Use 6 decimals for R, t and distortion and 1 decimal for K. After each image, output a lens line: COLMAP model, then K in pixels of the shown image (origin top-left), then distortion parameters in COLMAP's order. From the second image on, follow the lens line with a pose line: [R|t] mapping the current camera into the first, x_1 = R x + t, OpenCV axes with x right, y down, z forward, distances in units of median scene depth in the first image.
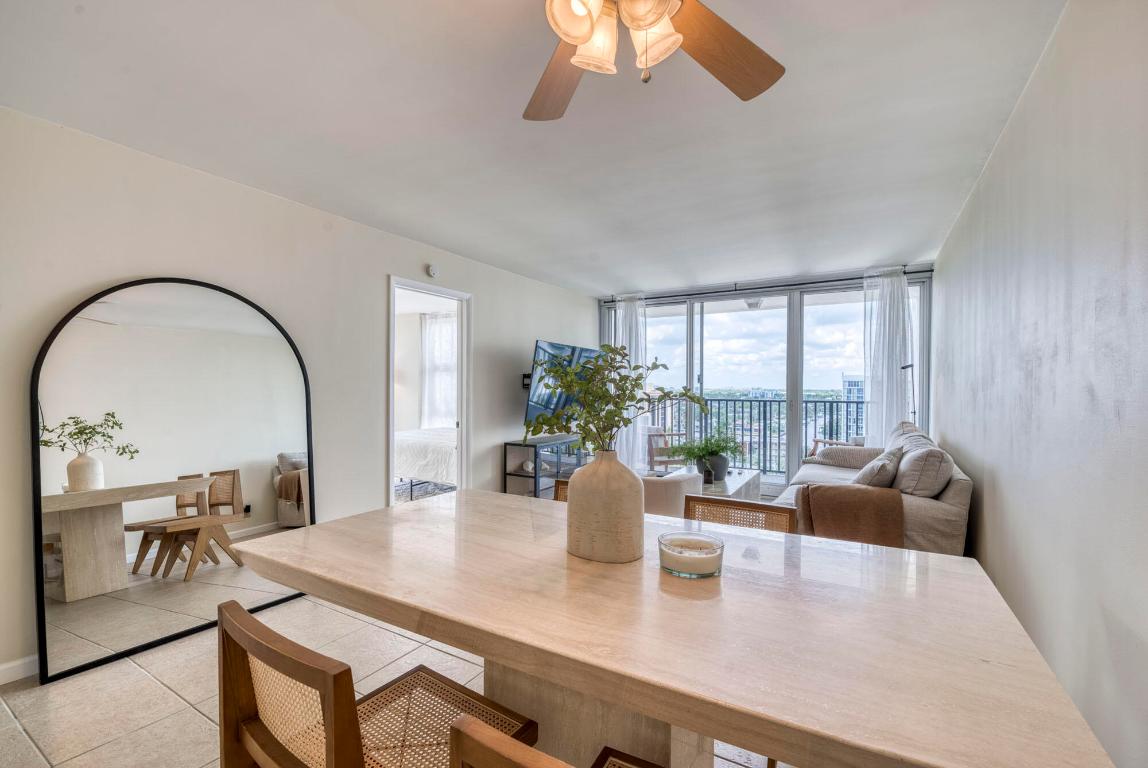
lens RADIAL K [[495.6, 0, 586.5], [0, 495.6, 392.3], [0, 0, 1]] dist [-0.000496, -0.012853]
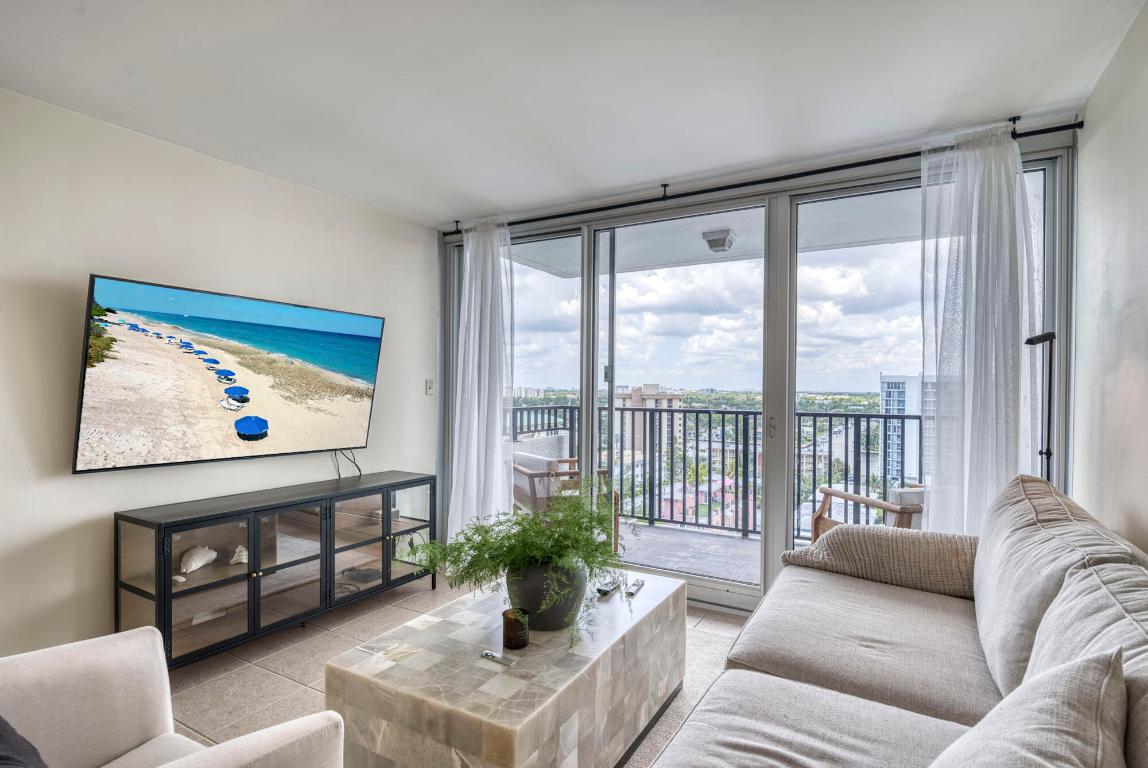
lens RADIAL K [[582.7, 0, 574.0], [0, 582.7, 384.0], [0, 0, 1]] dist [-0.003002, -0.000530]
pose [[0.999970, 0.001632, -0.007555, 0.216139], [-0.001774, 0.999823, -0.018743, -0.004858], [0.007523, 0.018756, 0.999796, 0.412565]]
